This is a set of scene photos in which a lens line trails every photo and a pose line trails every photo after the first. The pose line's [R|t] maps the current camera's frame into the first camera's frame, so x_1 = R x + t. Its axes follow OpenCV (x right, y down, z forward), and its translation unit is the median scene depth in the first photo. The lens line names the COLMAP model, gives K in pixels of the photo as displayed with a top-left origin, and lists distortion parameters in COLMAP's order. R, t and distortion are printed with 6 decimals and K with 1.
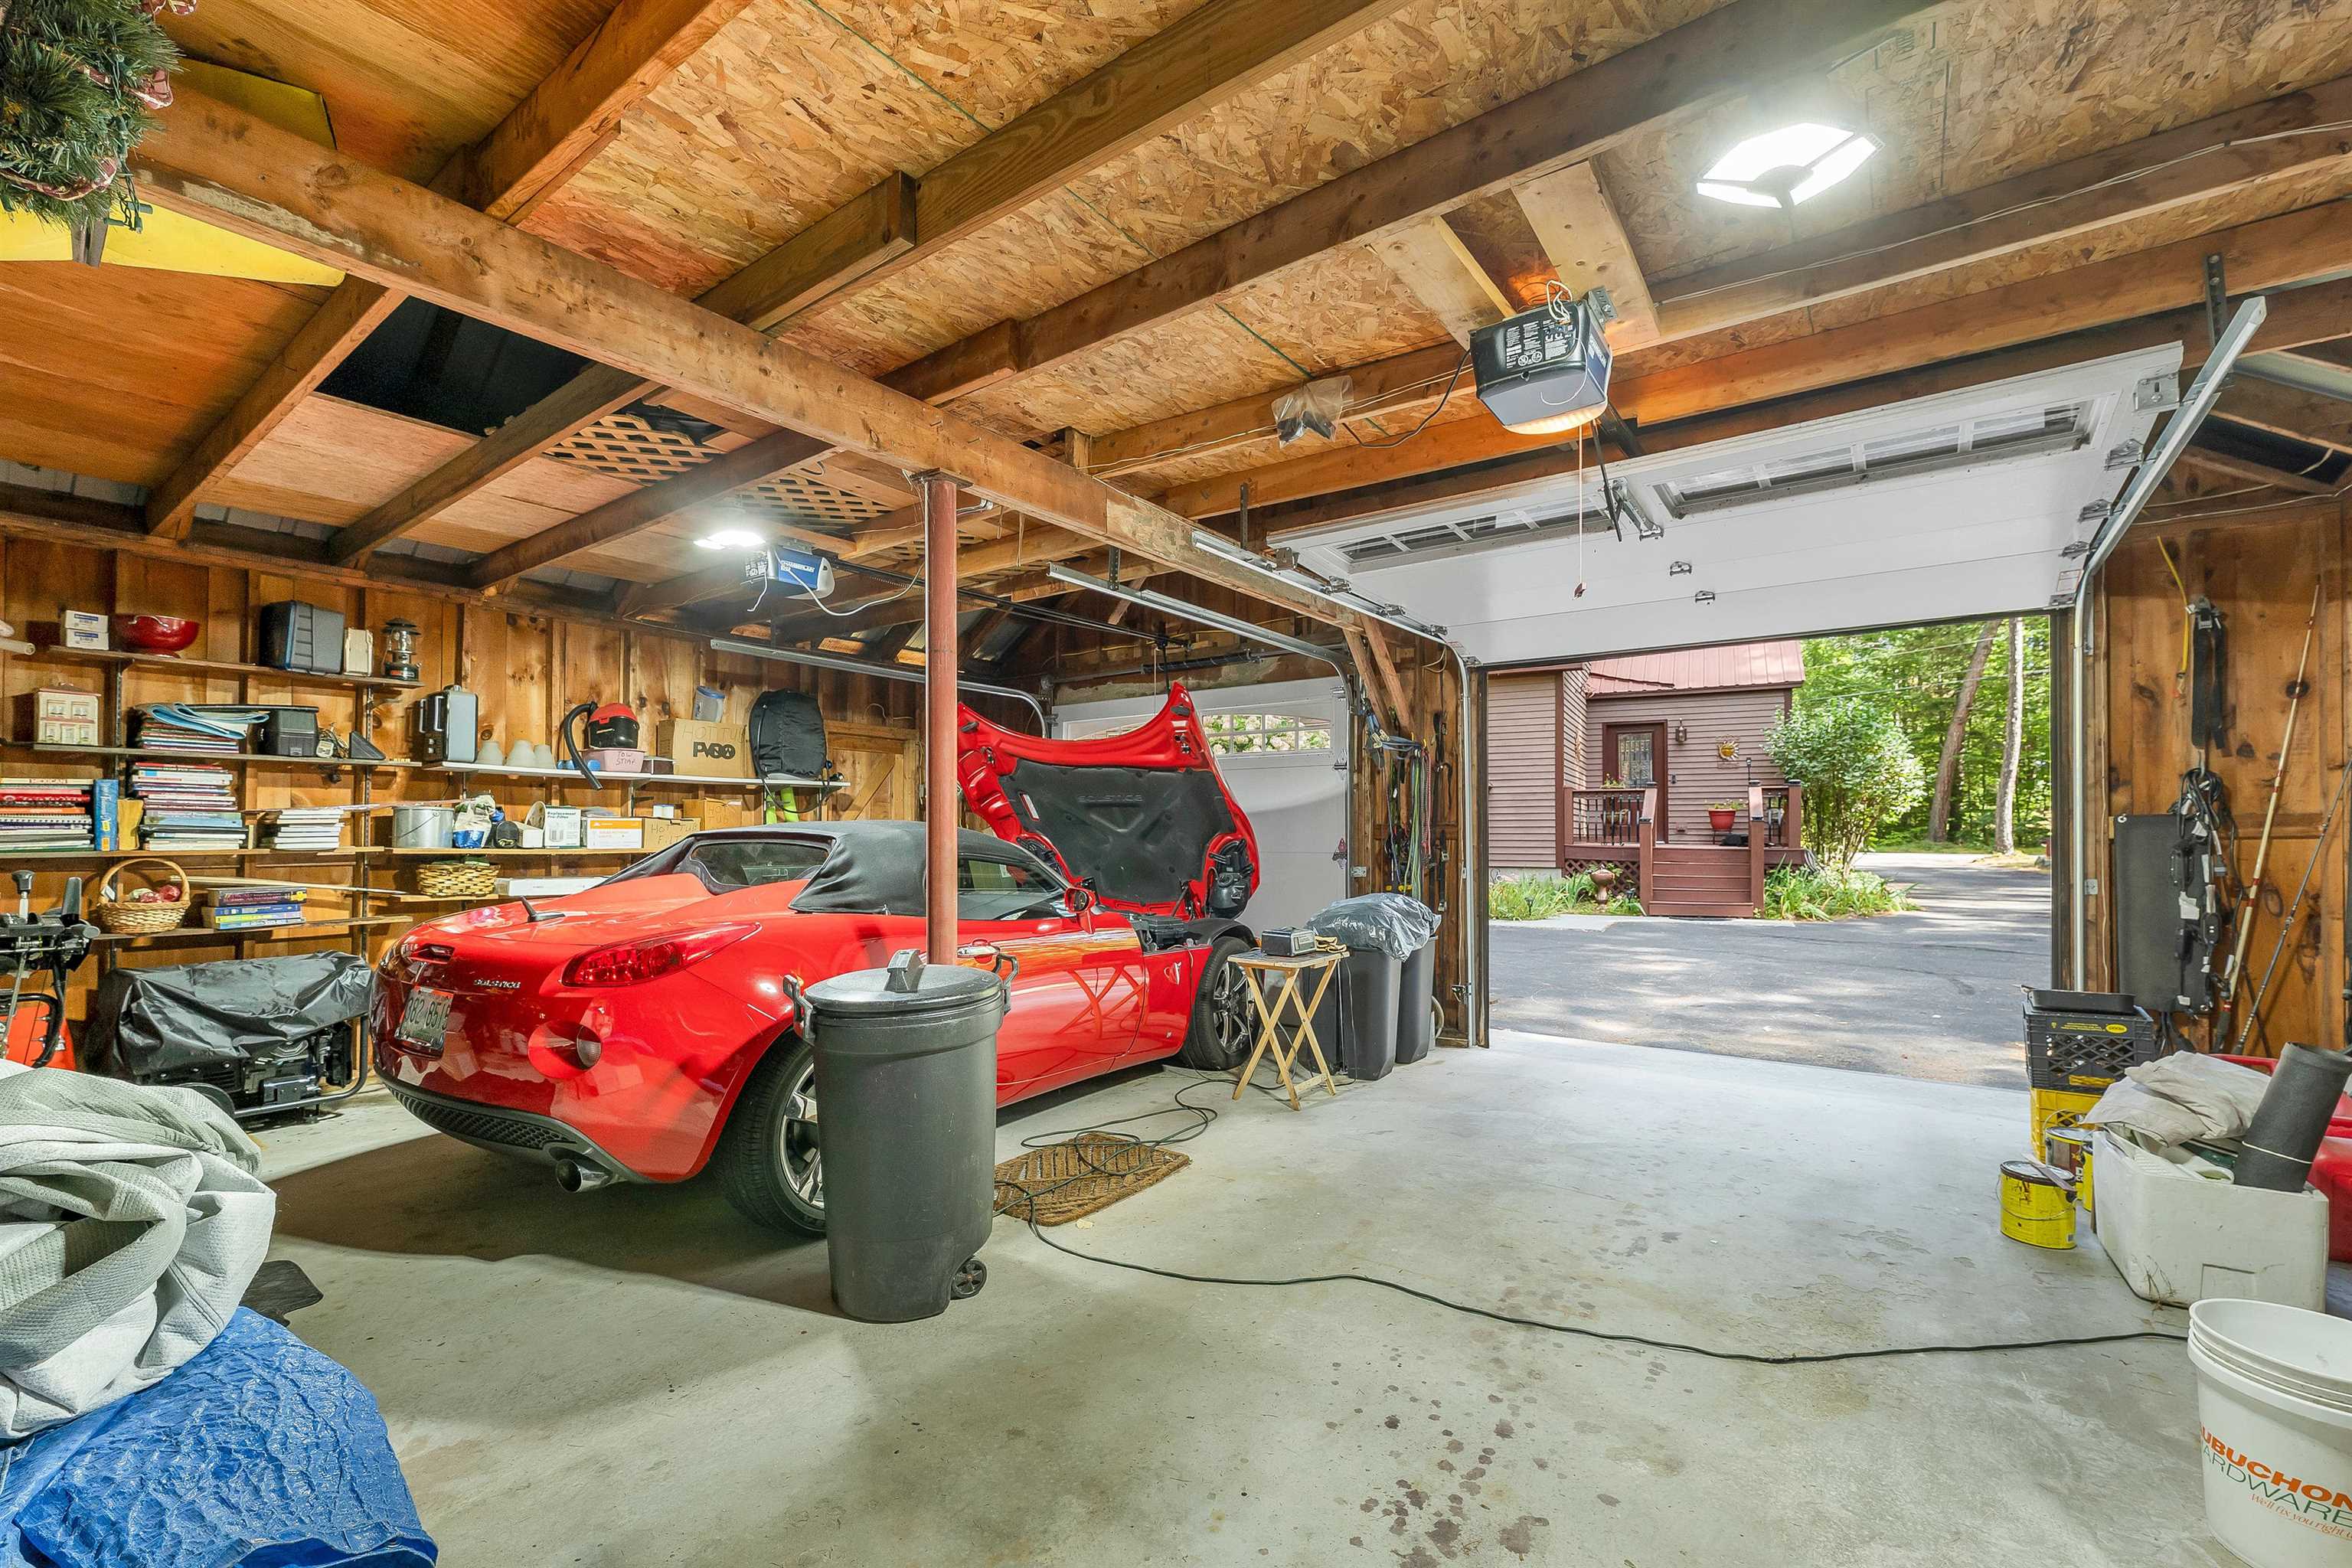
lens RADIAL K [[964.4, 0, 1173.4], [0, 964.4, 822.5], [0, 0, 1]] dist [0.001635, 0.000003]
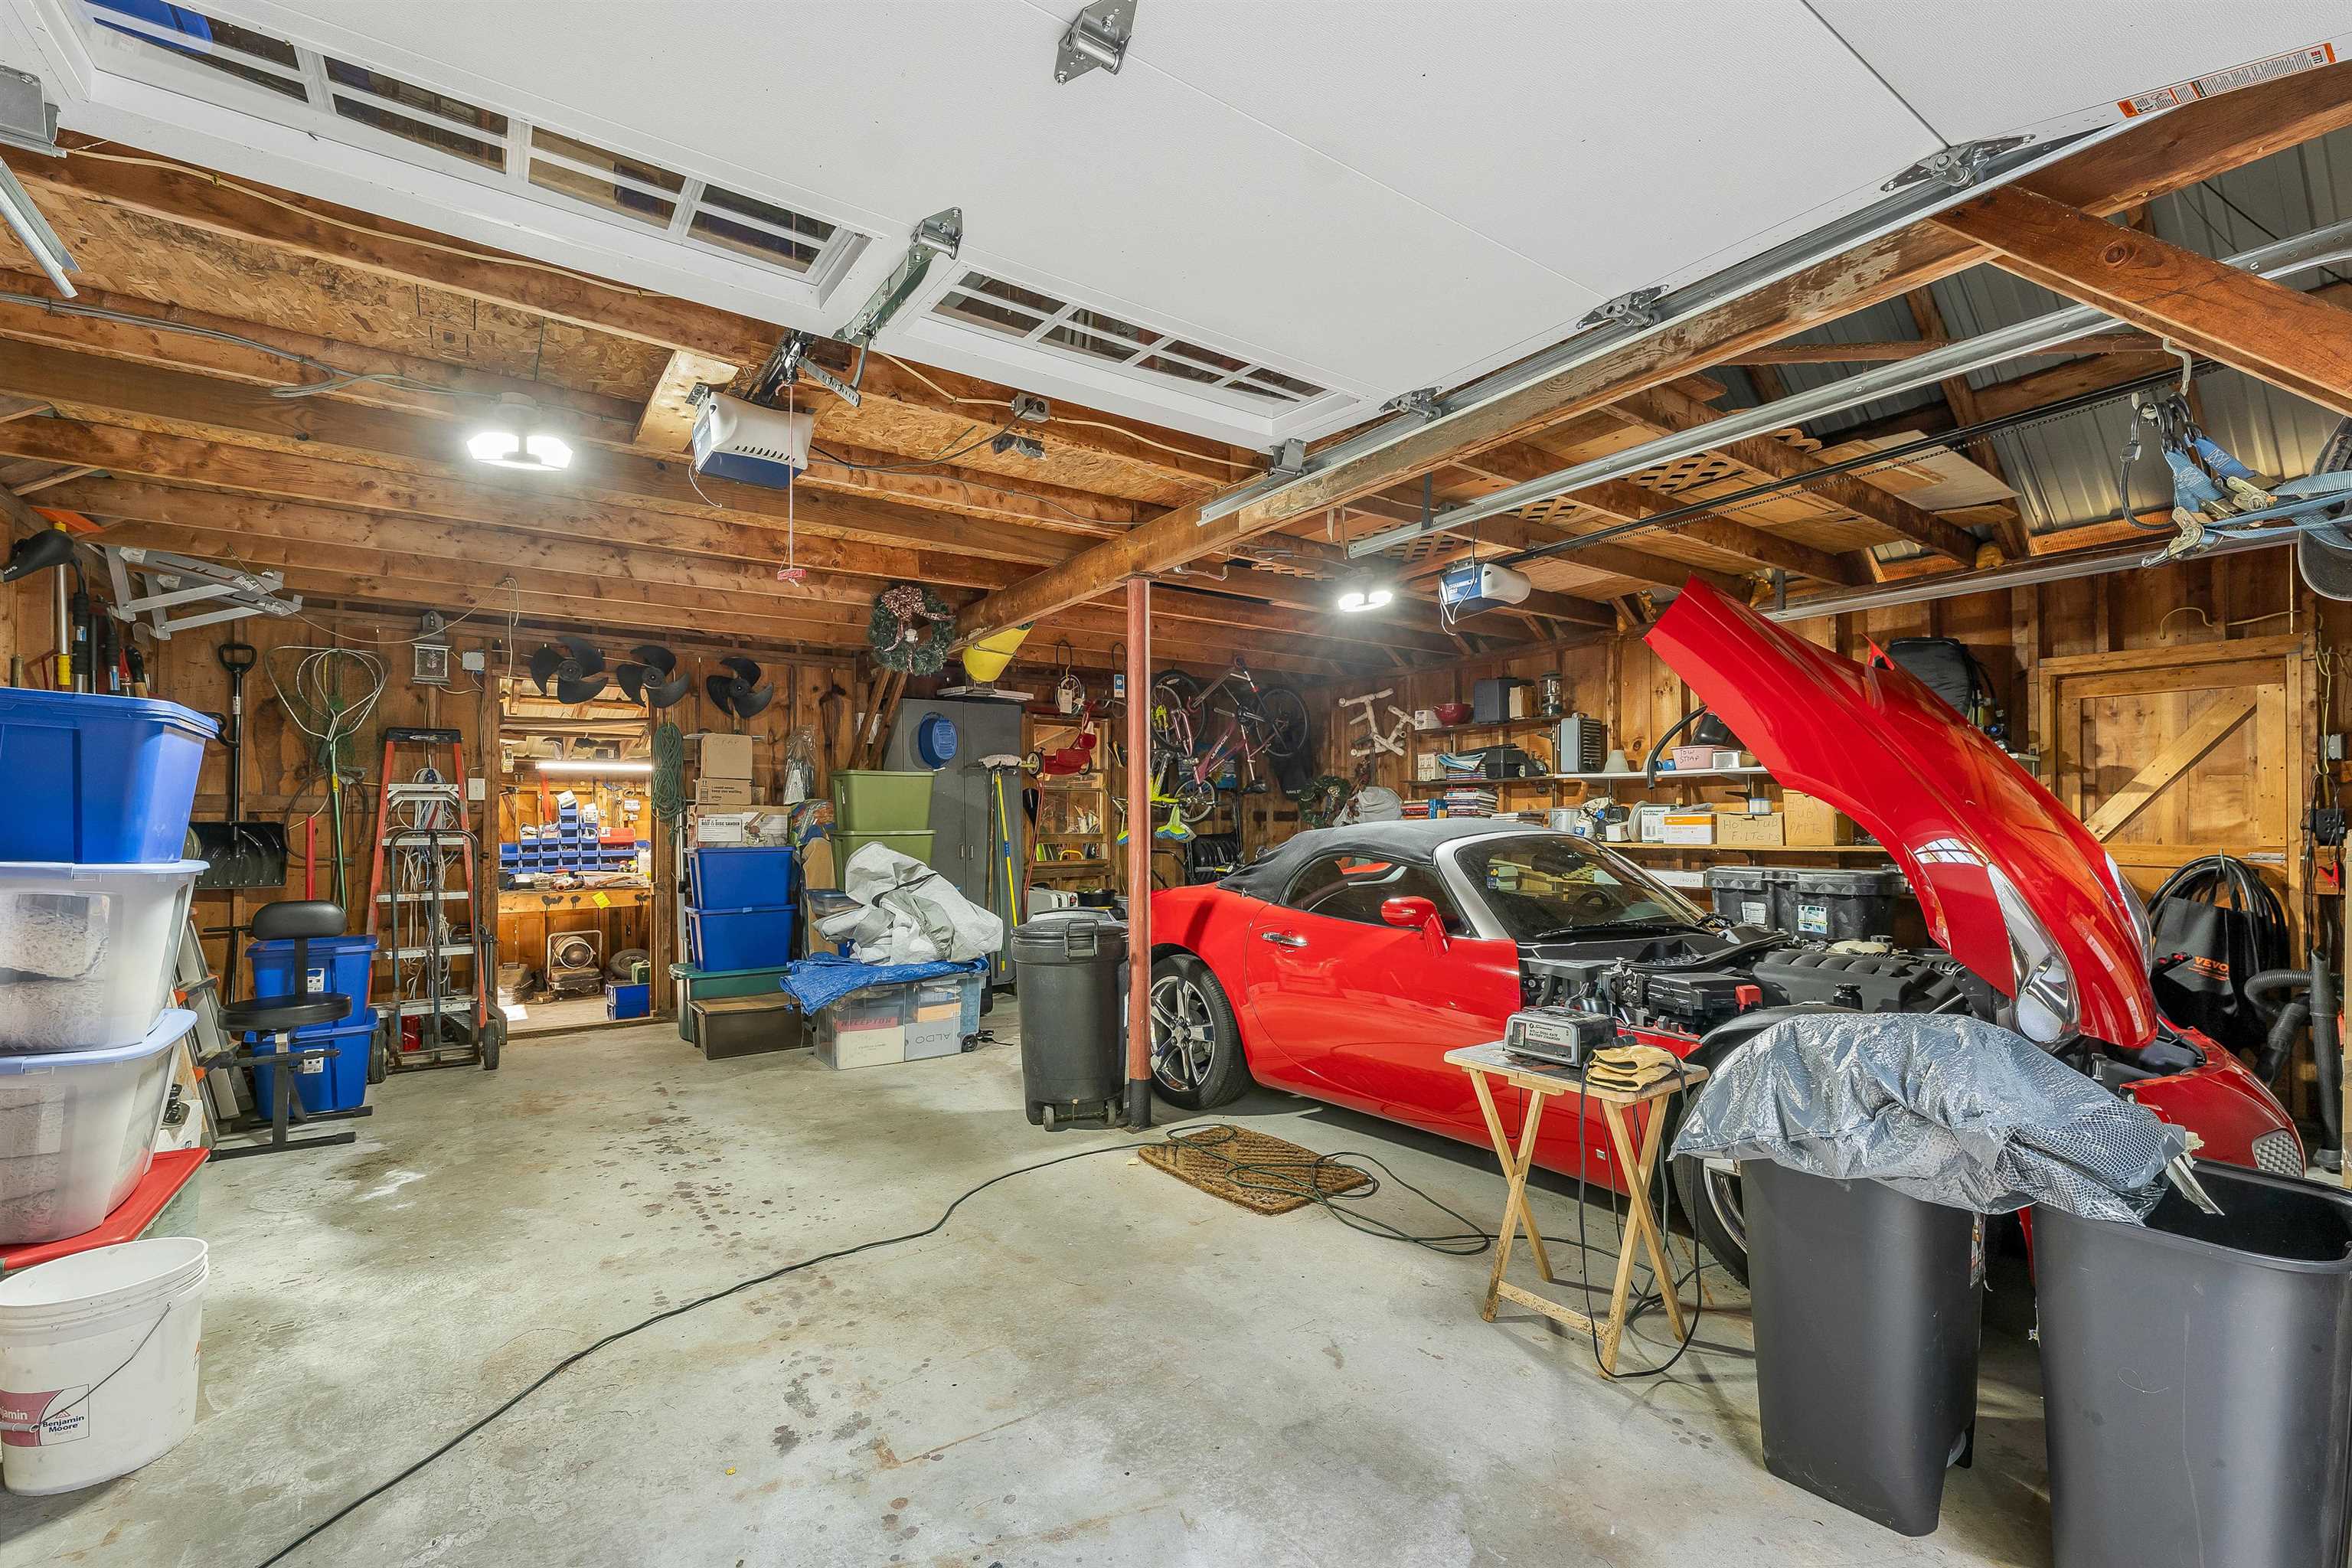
lens RADIAL K [[1006.7, 0, 1176.0], [0, 1006.7, 838.5], [0, 0, 1]] dist [0.001476, 0.000055]
pose [[-0.304976, 0.015781, -0.952229, 0.761864], [0.012810, 0.999840, 0.012467, 0.005137], [0.952274, -0.008395, -0.305129, 1.029855]]
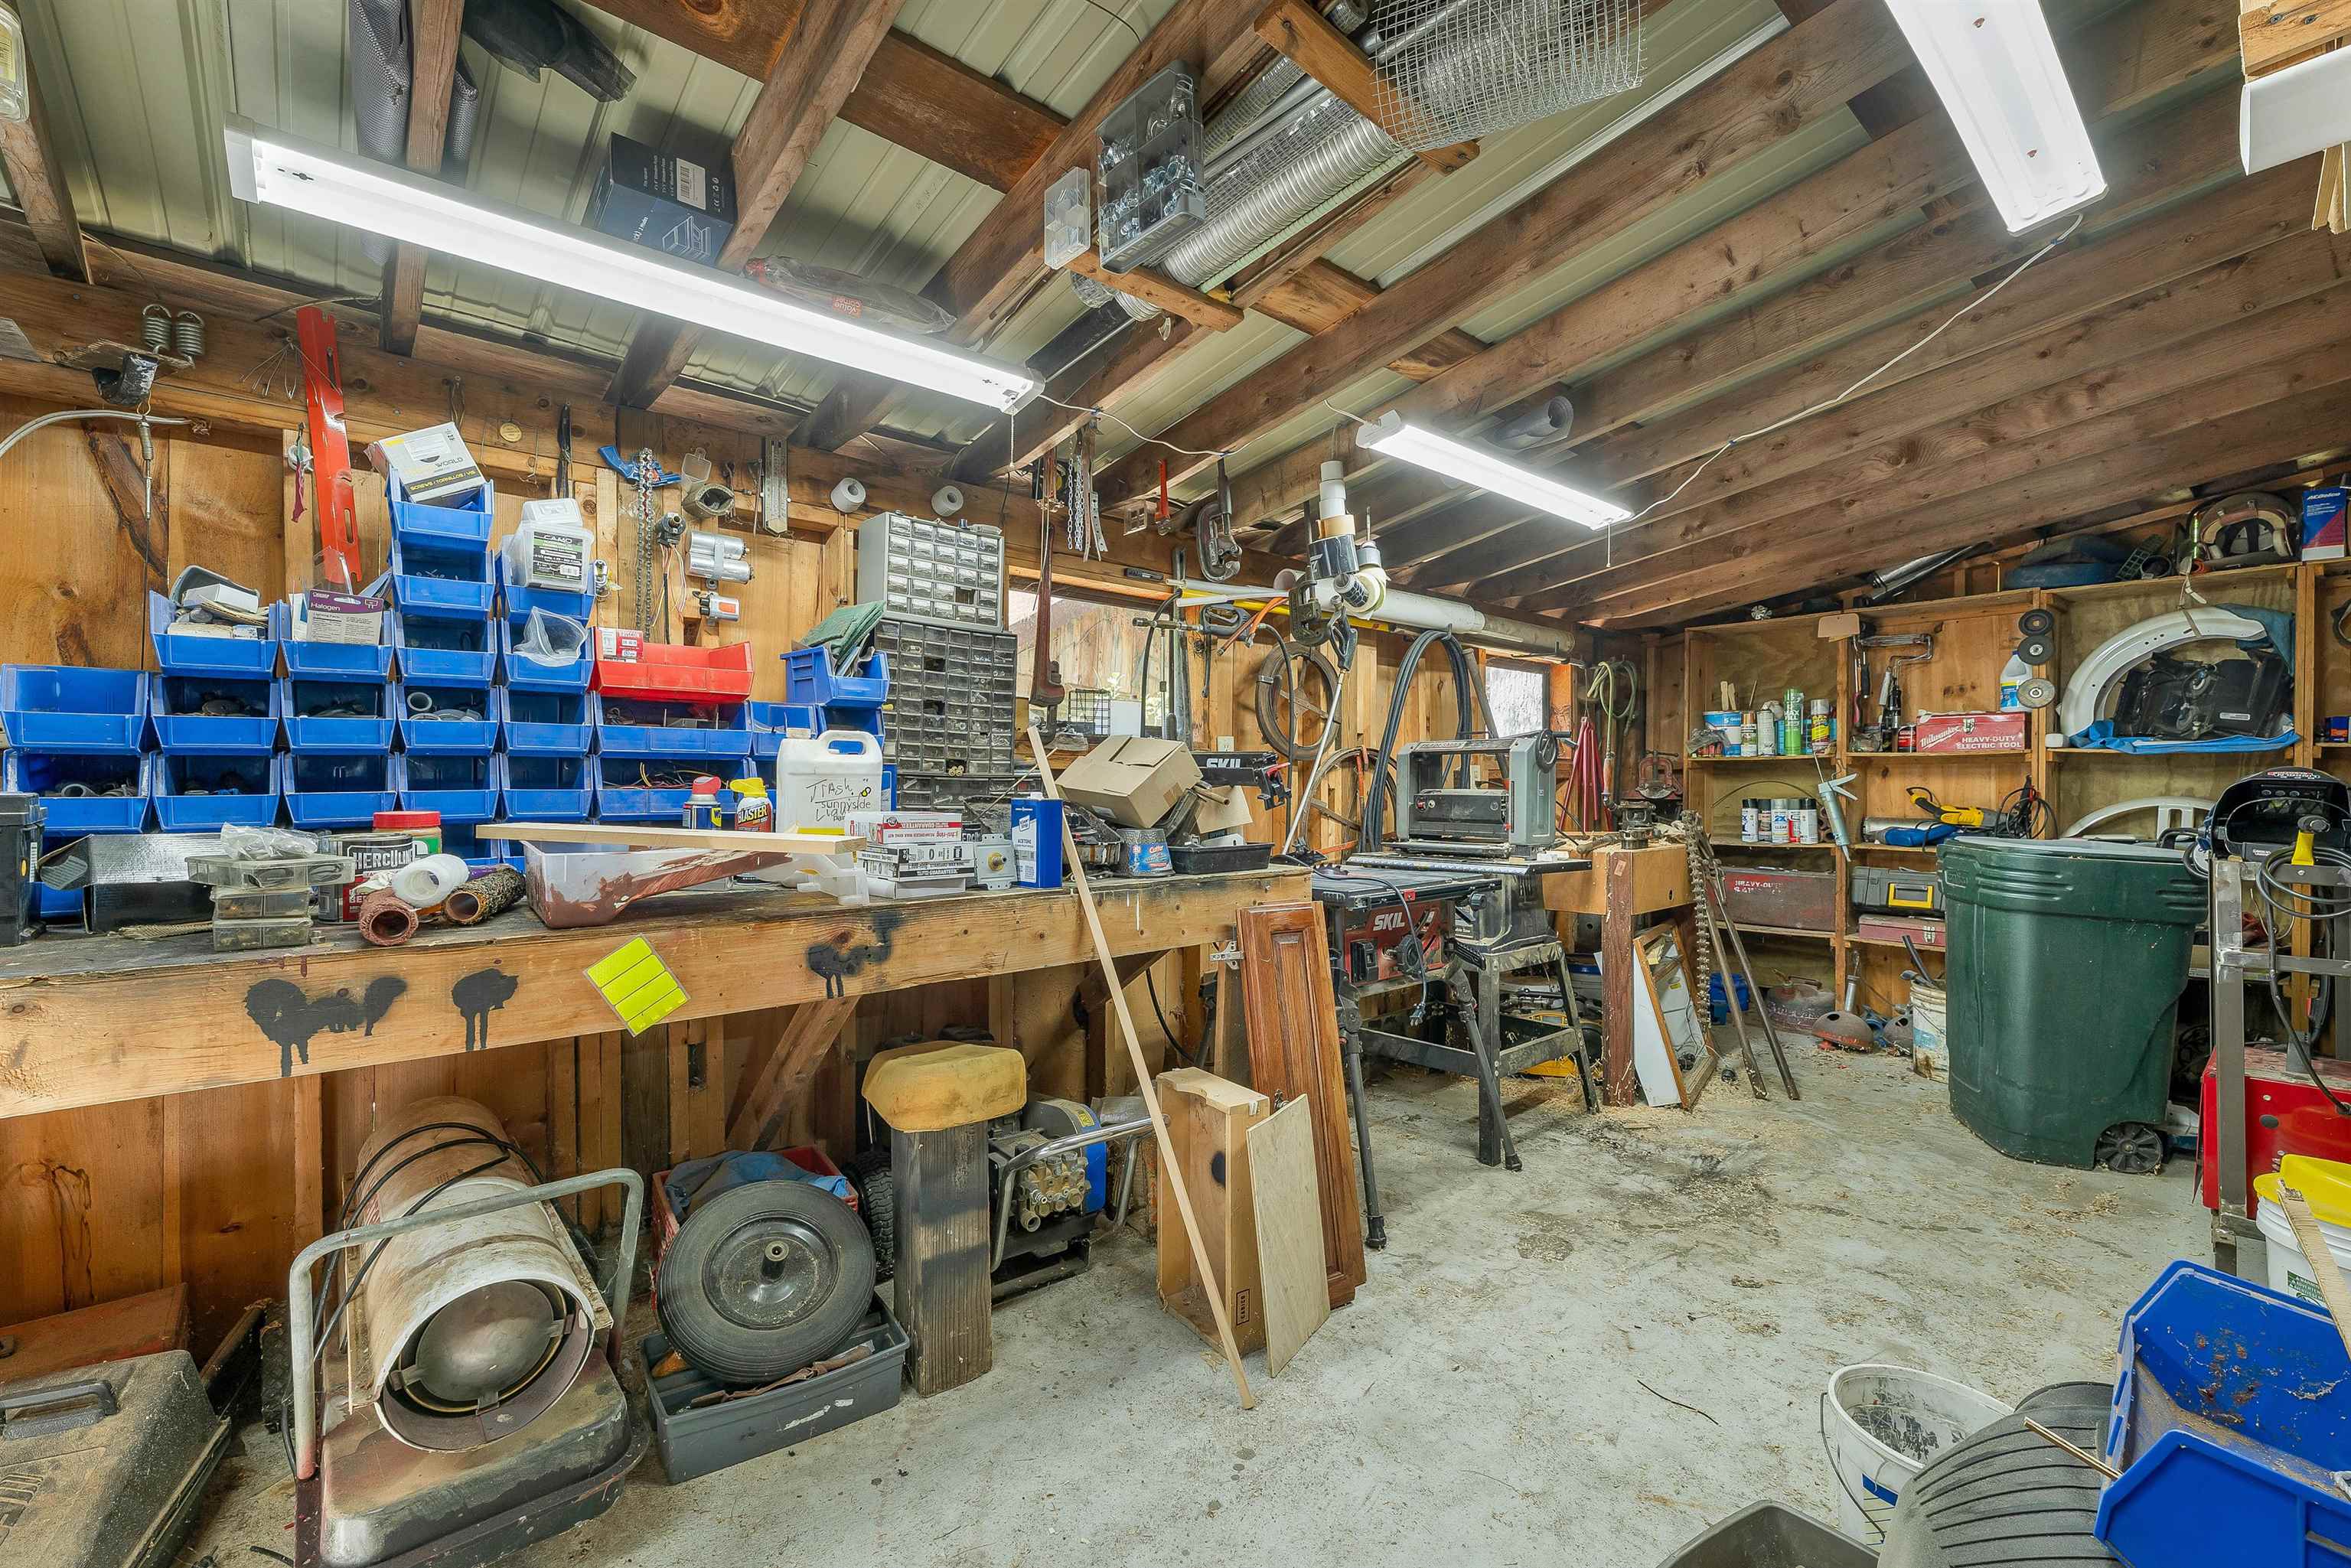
lens RADIAL K [[975.1, 0, 1165.9], [0, 975.1, 801.2], [0, 0, 1]] dist [0.001009, 0.000013]
pose [[-0.209550, 0.013961, -0.977698, -0.603752], [0.001277, 0.999901, 0.014005, 0.074149], [0.977797, 0.001687, -0.209547, -0.536506]]
